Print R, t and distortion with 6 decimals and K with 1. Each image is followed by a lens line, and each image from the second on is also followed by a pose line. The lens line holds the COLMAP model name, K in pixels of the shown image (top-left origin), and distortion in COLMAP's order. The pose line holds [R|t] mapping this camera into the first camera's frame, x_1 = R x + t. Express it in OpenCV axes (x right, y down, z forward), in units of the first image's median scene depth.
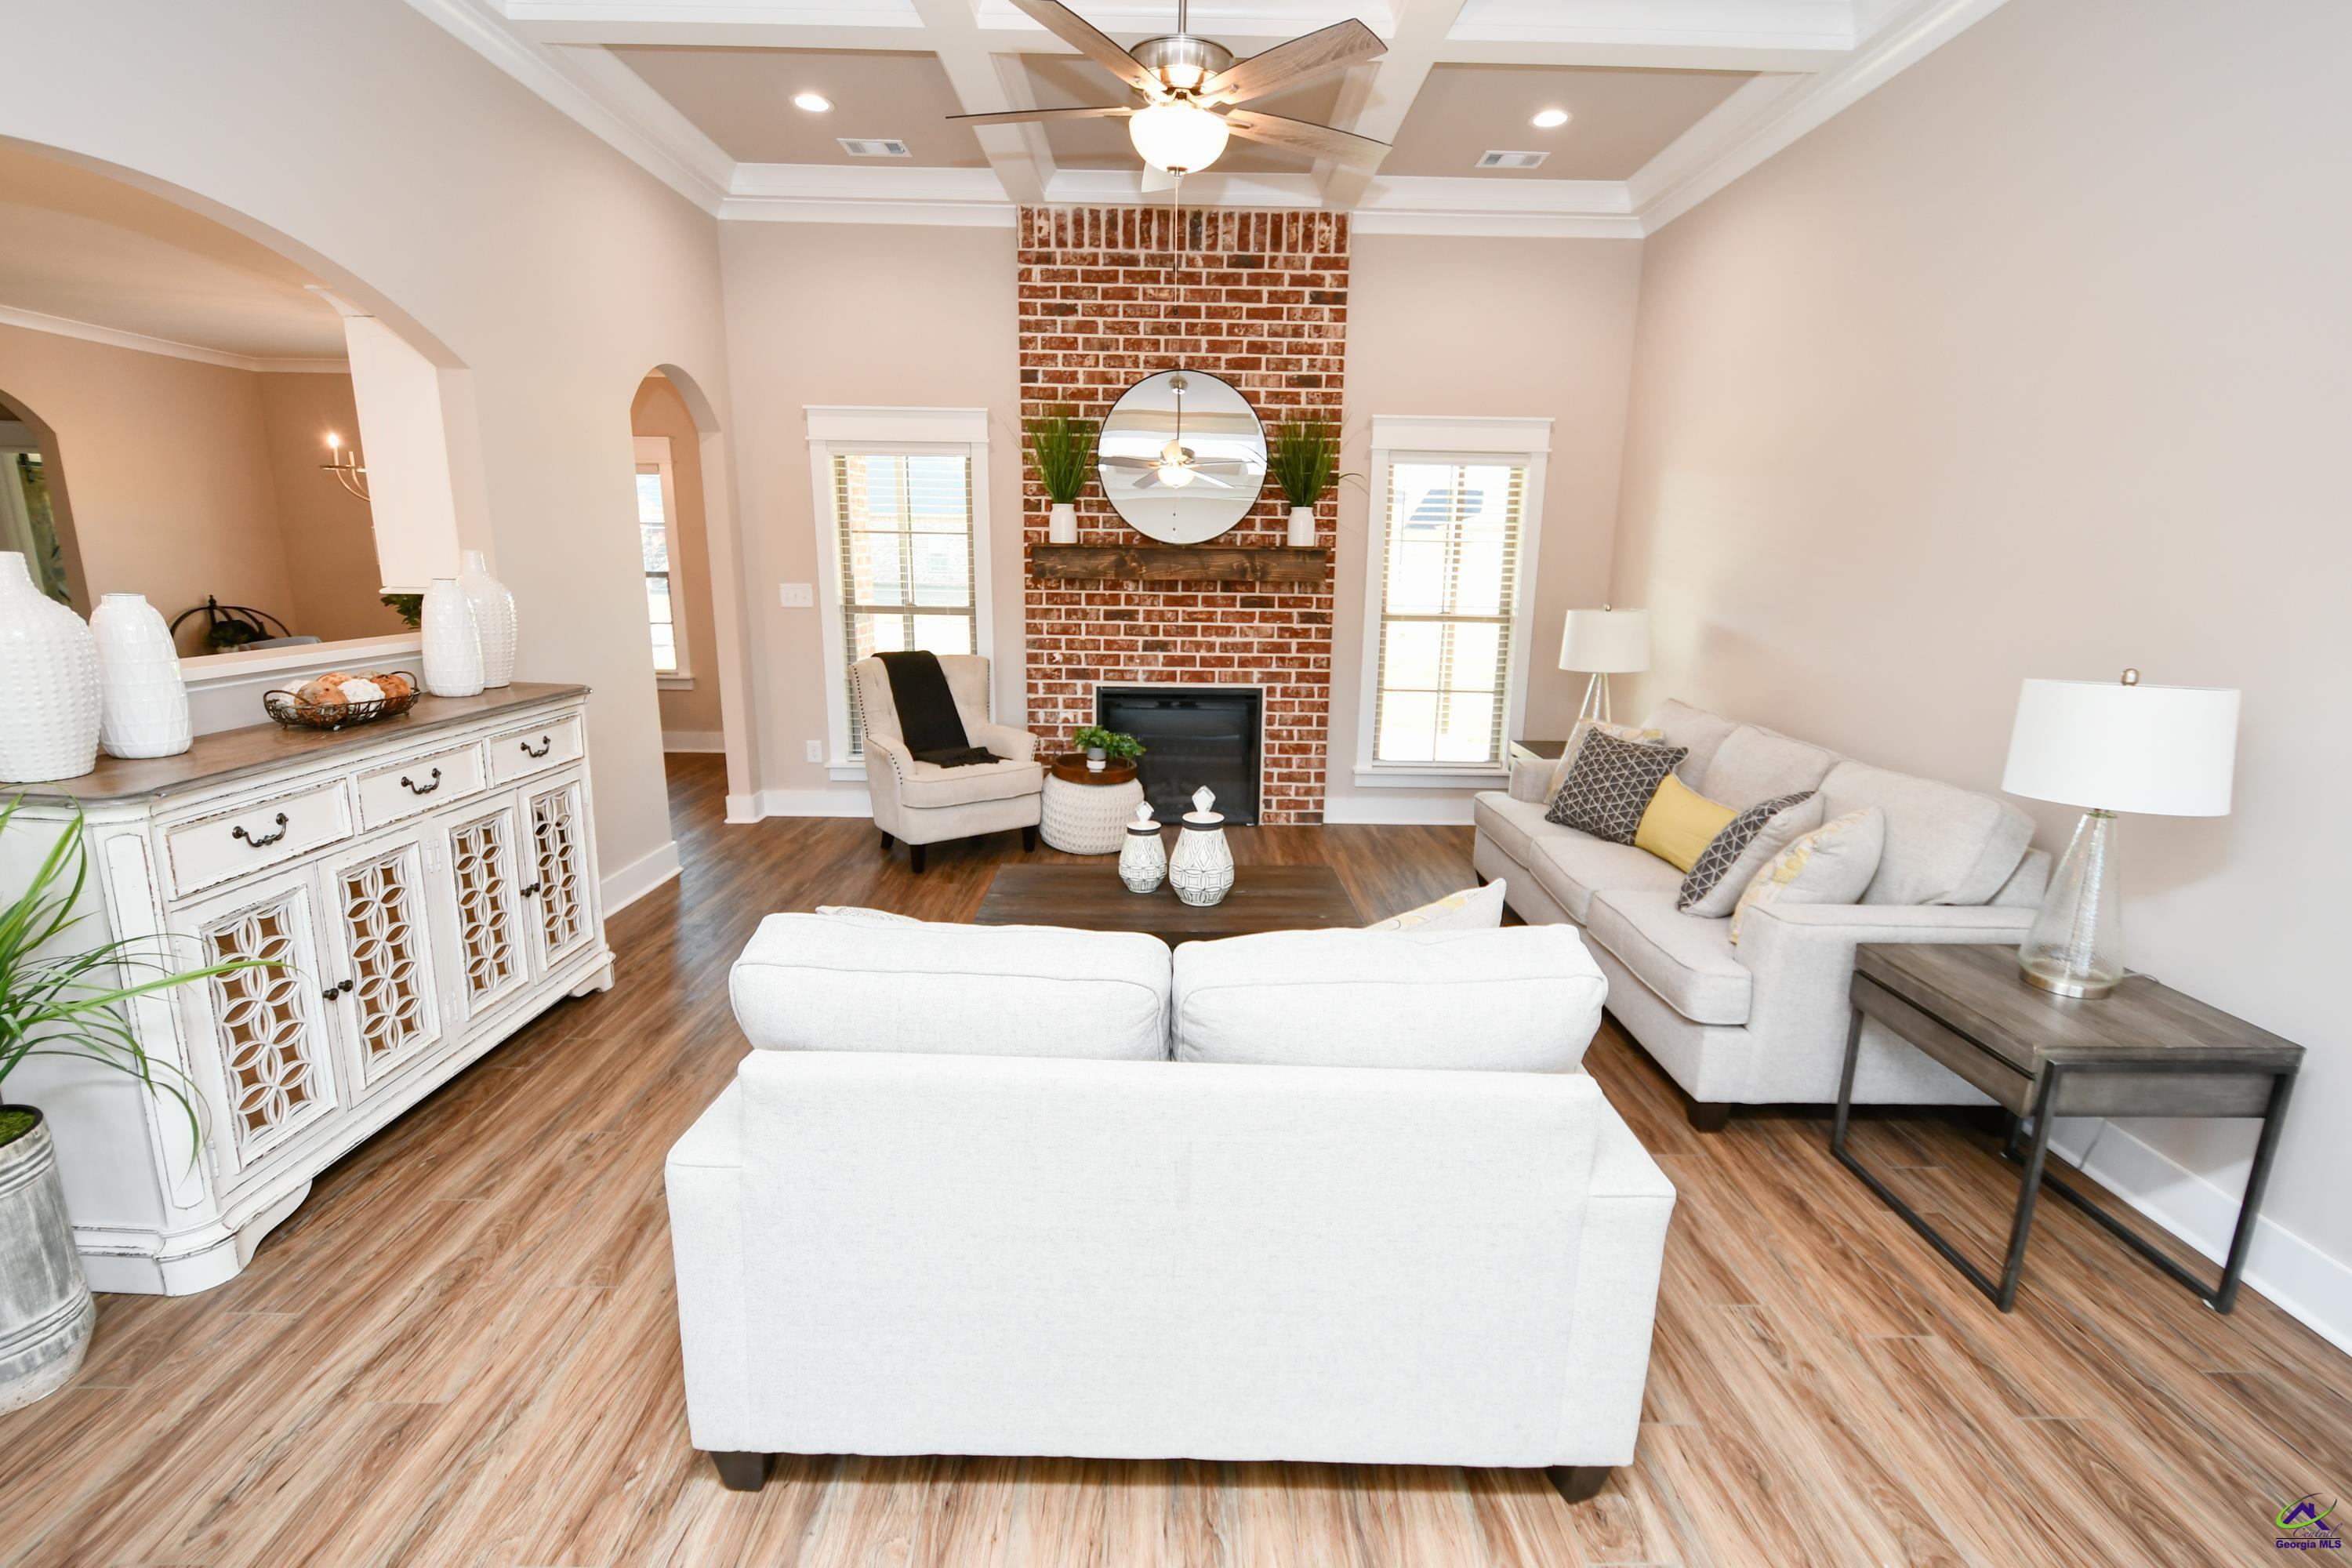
lens RADIAL K [[1040.9, 0, 1189.7], [0, 1040.9, 786.7], [0, 0, 1]] dist [0.002965, -0.007006]
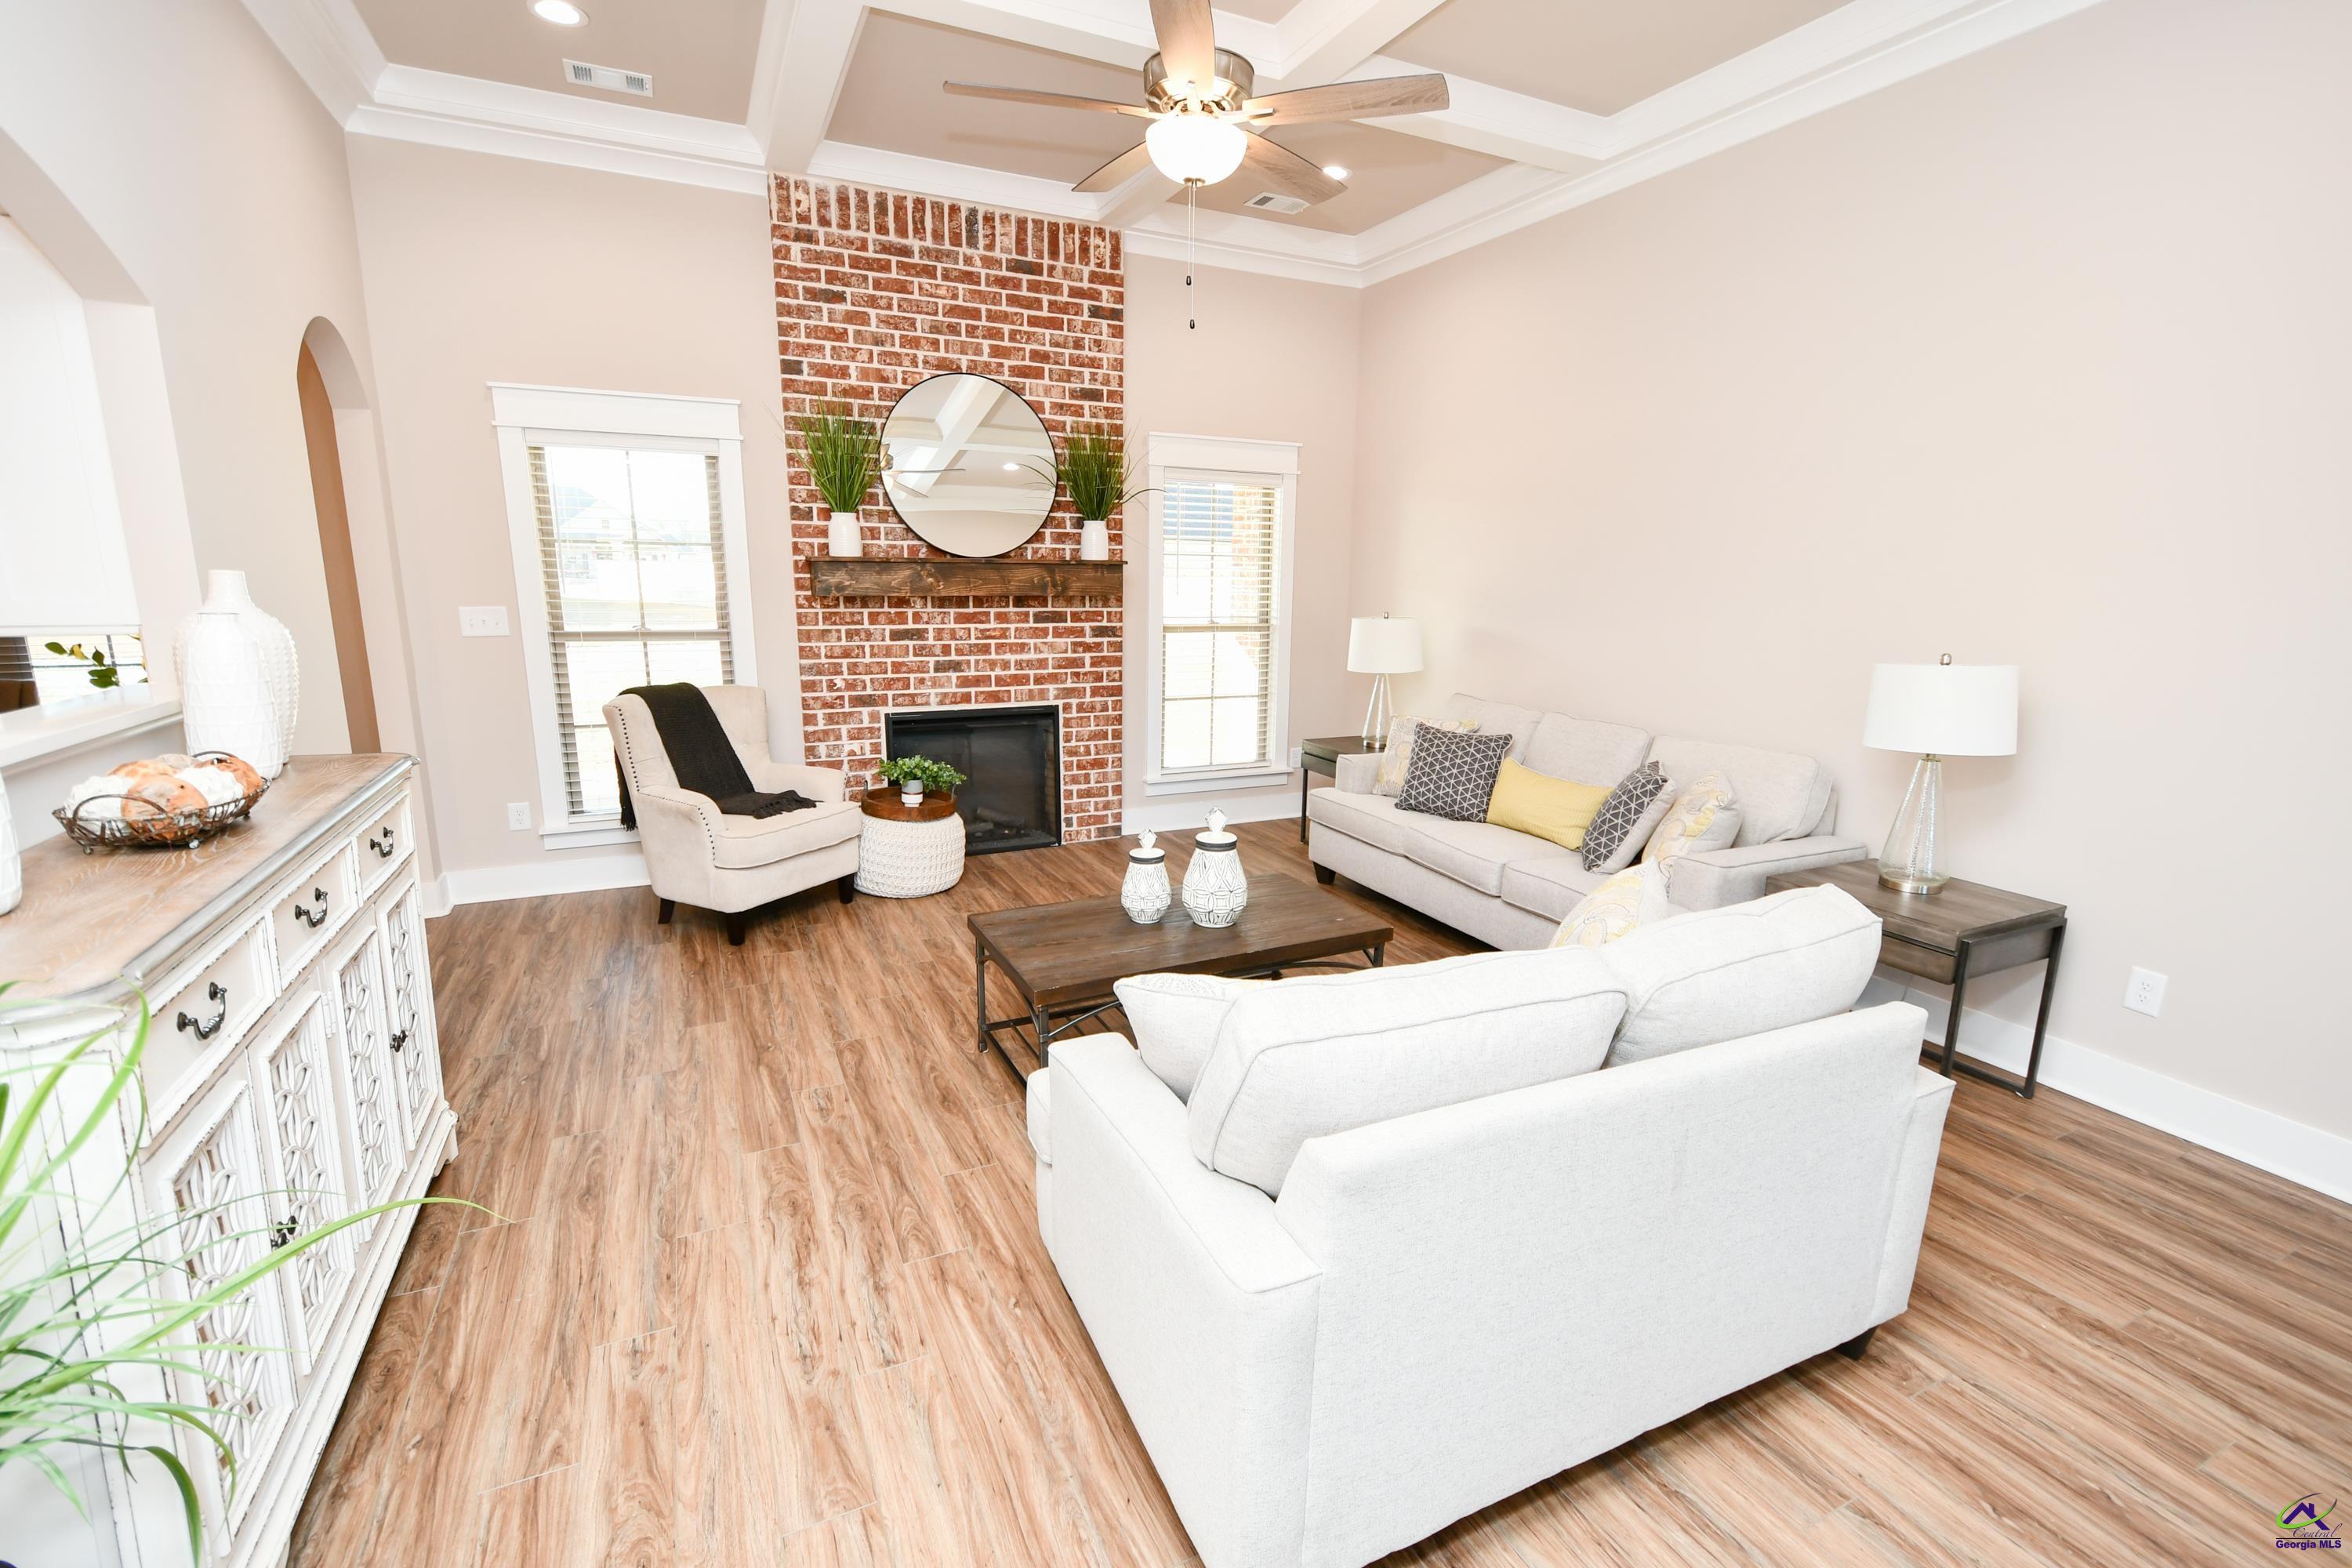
lens RADIAL K [[1040.9, 0, 1194.8], [0, 1040.9, 786.3], [0, 0, 1]] dist [0.002965, -0.007006]
pose [[0.902552, -0.089889, 0.421093, -0.254697], [0.093405, 0.995552, 0.012318, -0.020259], [-0.420328, 0.028214, 0.906934, 0.067970]]
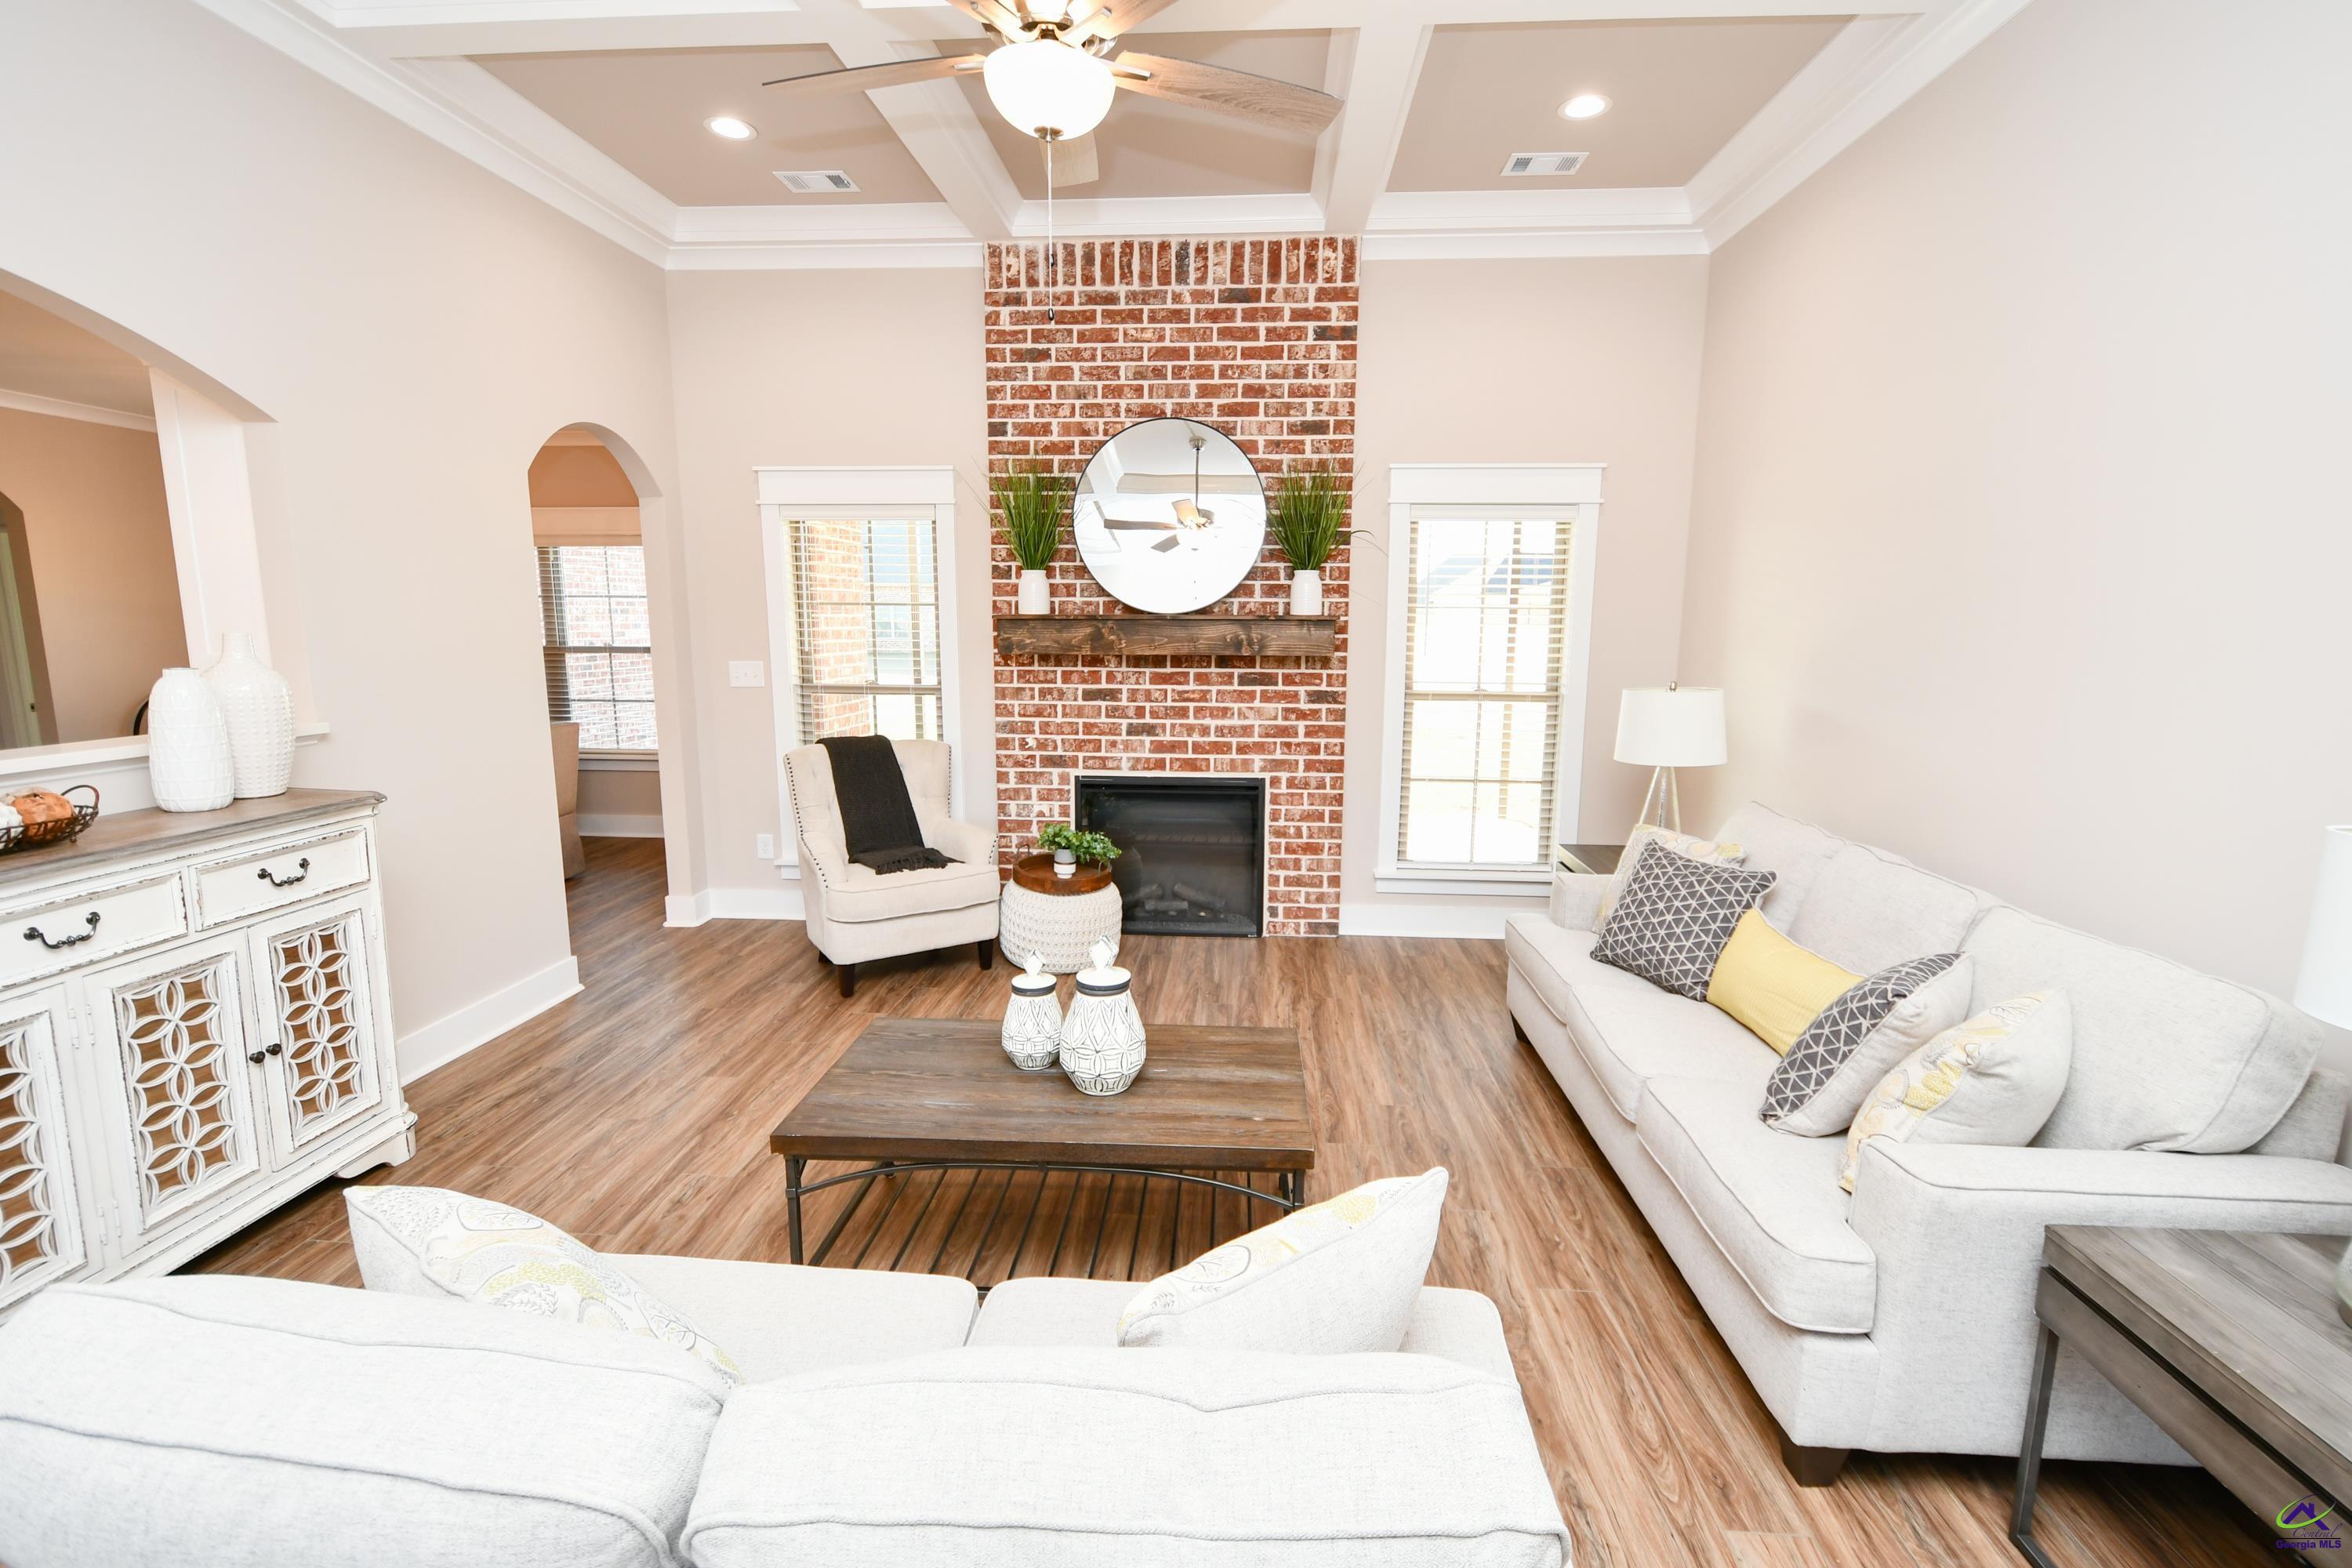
lens RADIAL K [[1040.9, 0, 1188.1], [0, 1040.9, 782.9], [0, 0, 1]] dist [0.002965, -0.007006]
pose [[0.996905, 0.003465, -0.078535, 0.080724], [-0.008560, 0.997872, -0.064632, -0.037528], [0.078144, 0.065104, 0.994814, 0.150679]]
